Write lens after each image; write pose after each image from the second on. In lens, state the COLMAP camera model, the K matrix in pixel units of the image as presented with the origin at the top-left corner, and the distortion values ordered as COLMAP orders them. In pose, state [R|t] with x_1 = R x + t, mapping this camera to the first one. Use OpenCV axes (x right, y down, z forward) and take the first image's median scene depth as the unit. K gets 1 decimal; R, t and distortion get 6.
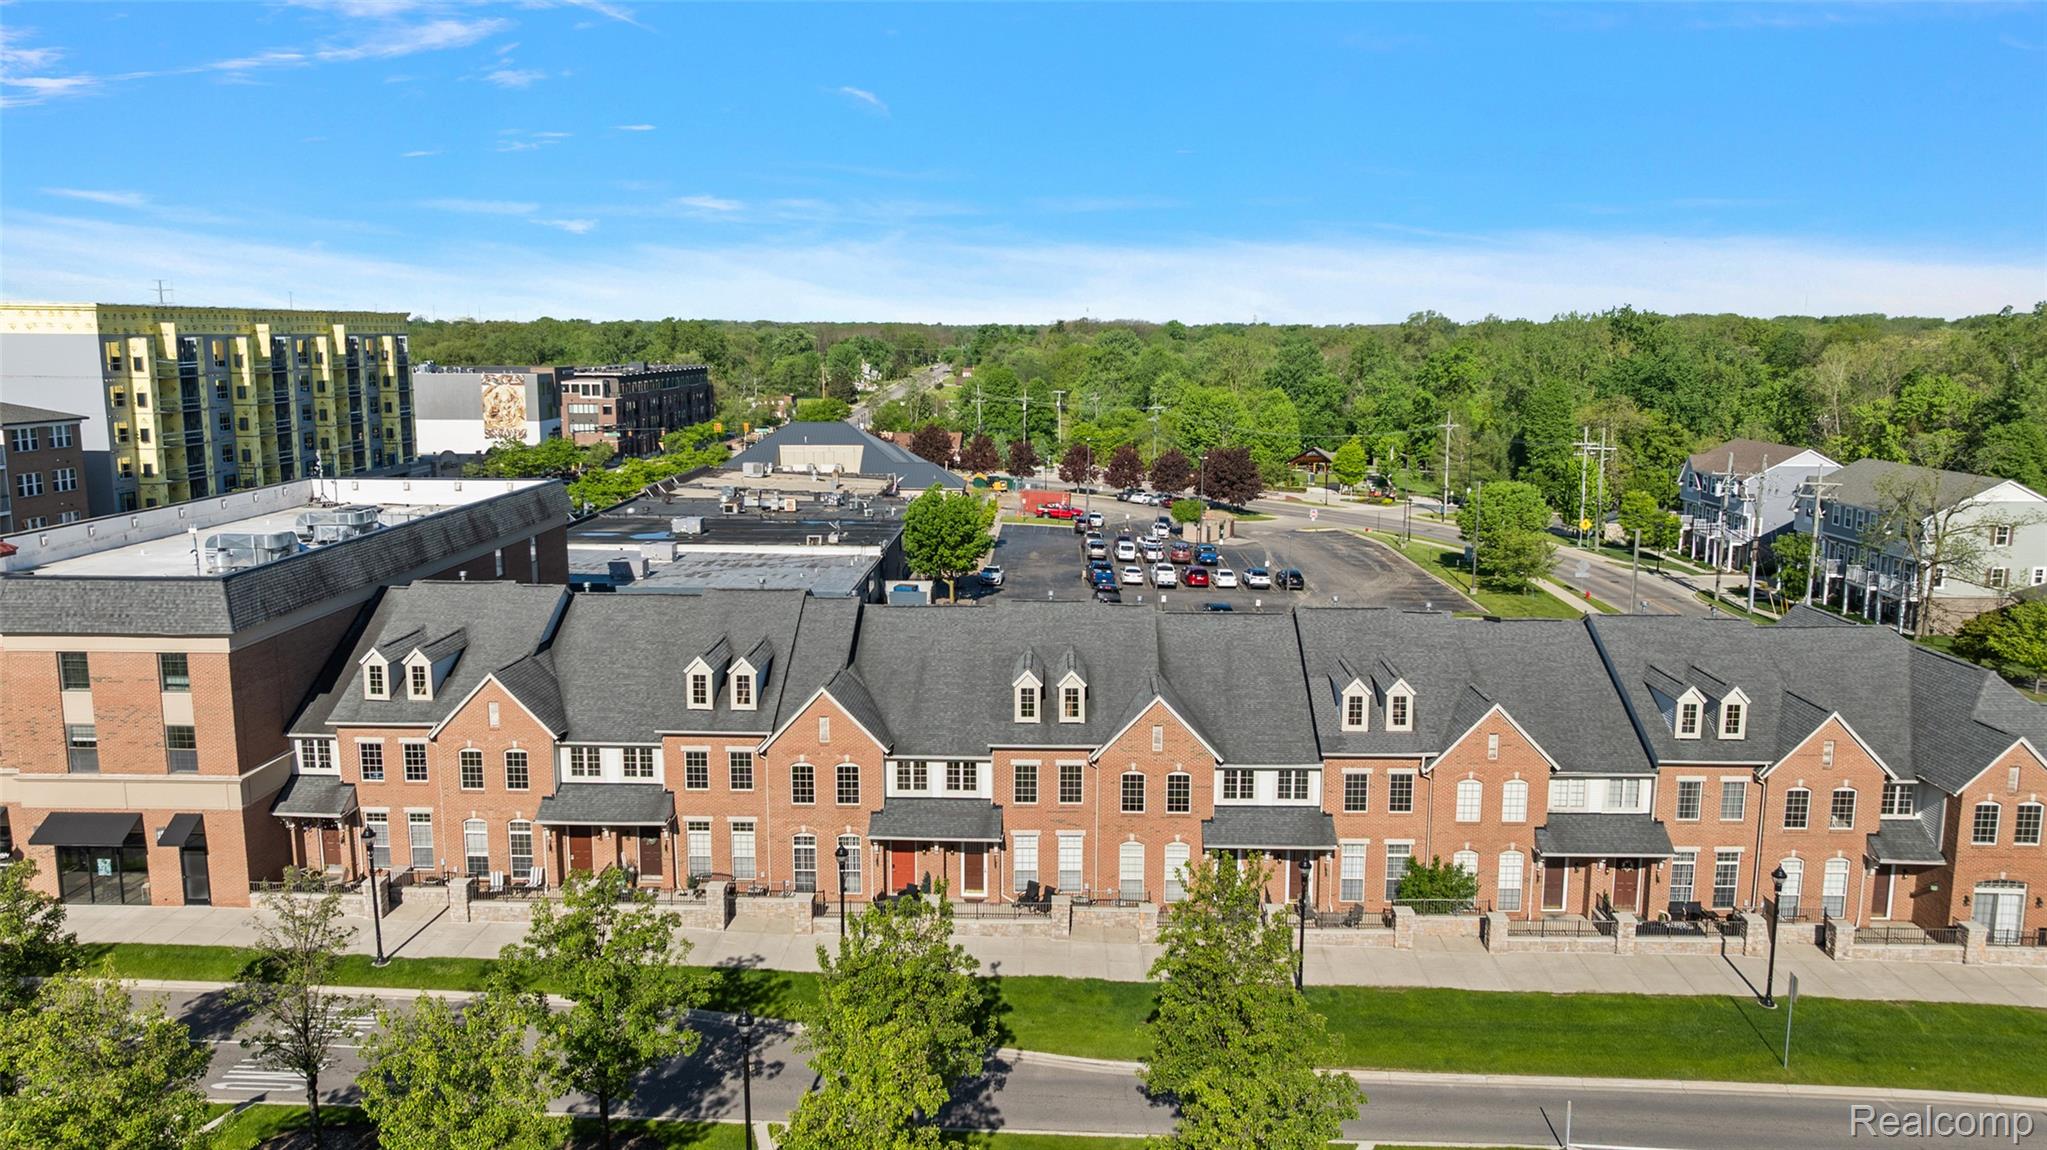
lens RADIAL K [[1432.1, 0, 1023.5], [0, 1432.1, 575.0], [0, 0, 1]] dist [-0.021611, 0.001253]
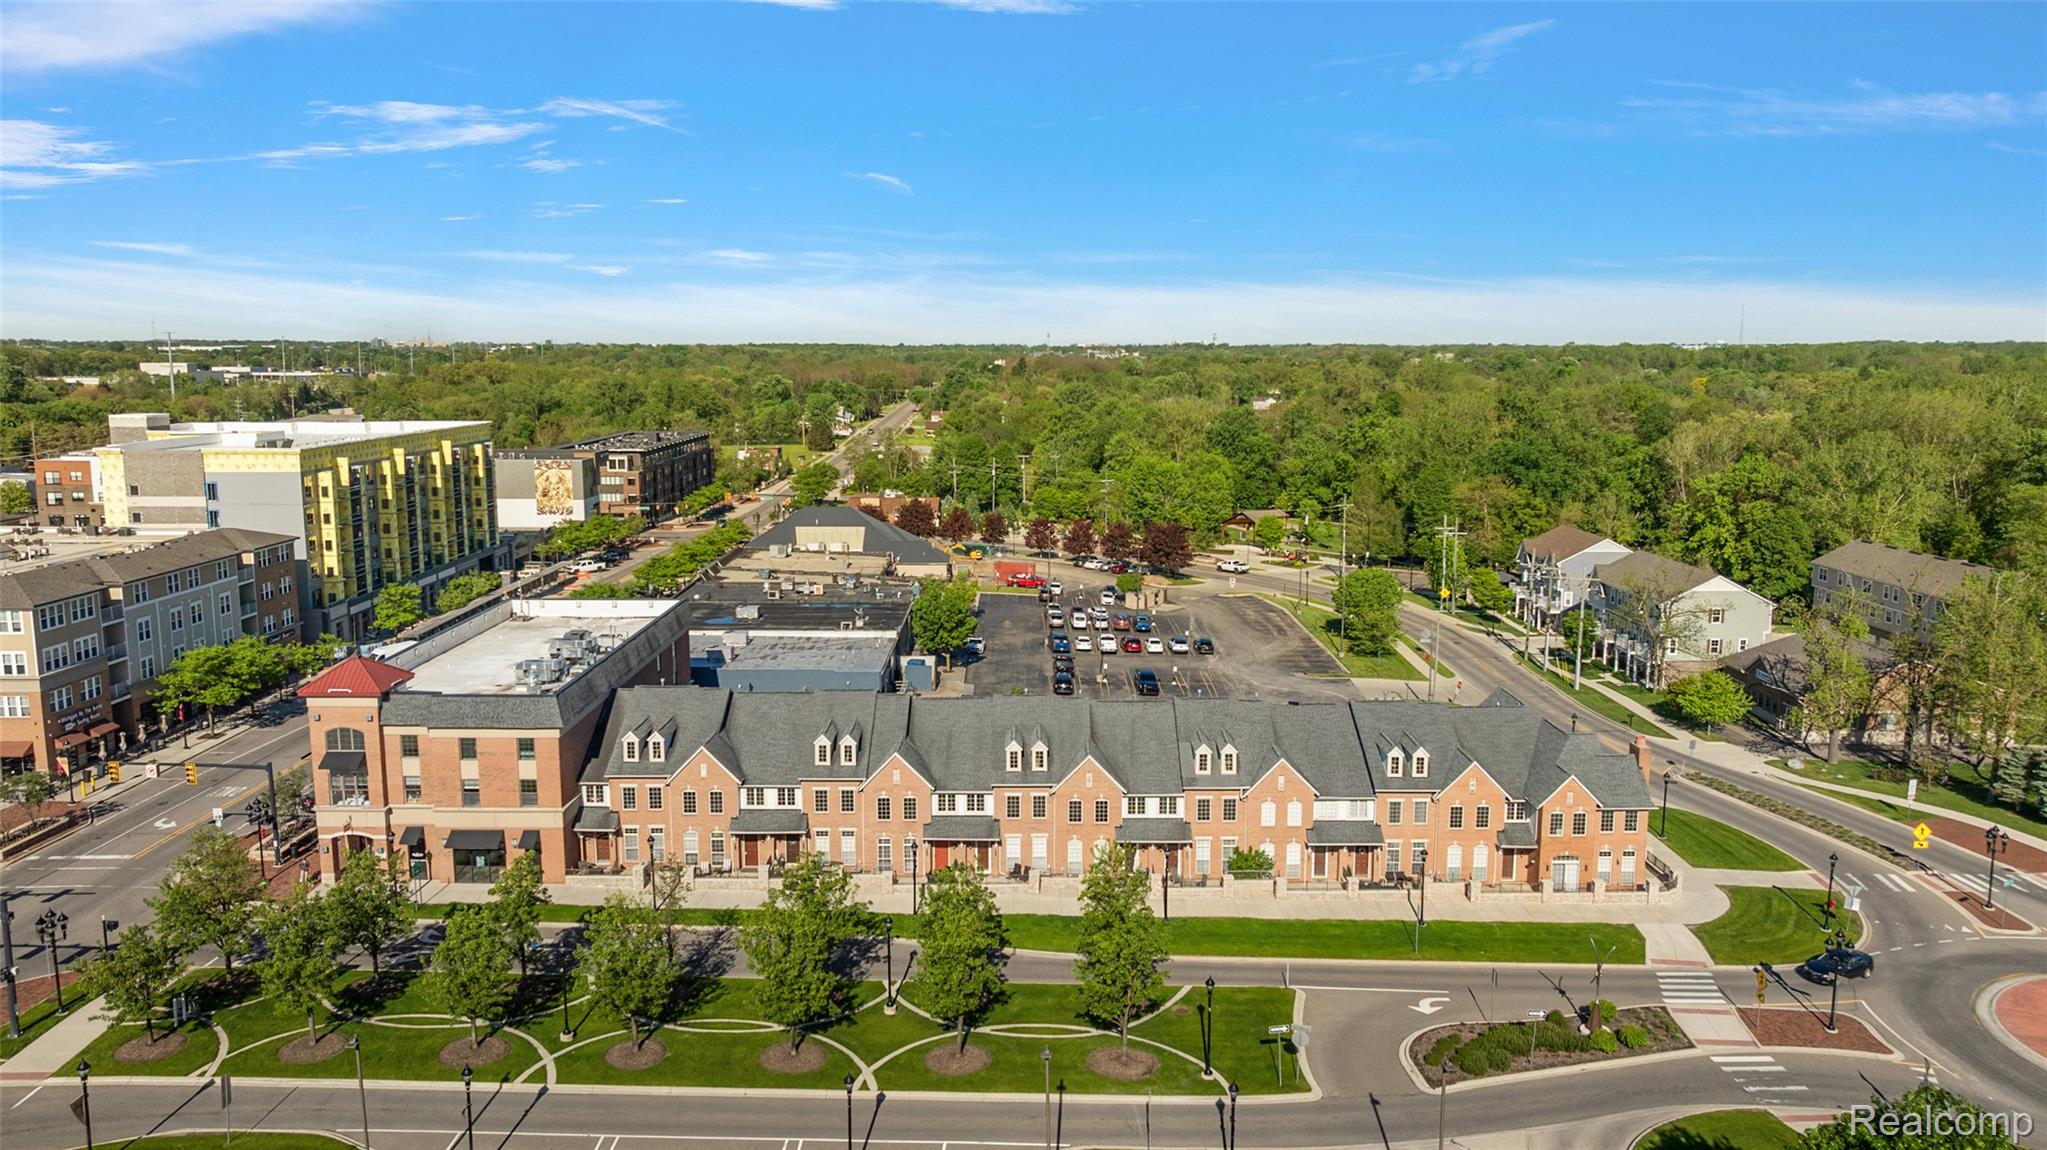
lens RADIAL K [[1432.1, 0, 1023.5], [0, 1432.1, 575.0], [0, 0, 1]] dist [-0.021611, 0.001253]
pose [[0.999638, -0.006613, 0.026072, -0.028912], [0.006925, 0.999905, -0.011922, -0.112171], [-0.025990, 0.012098, 0.999589, -0.723402]]
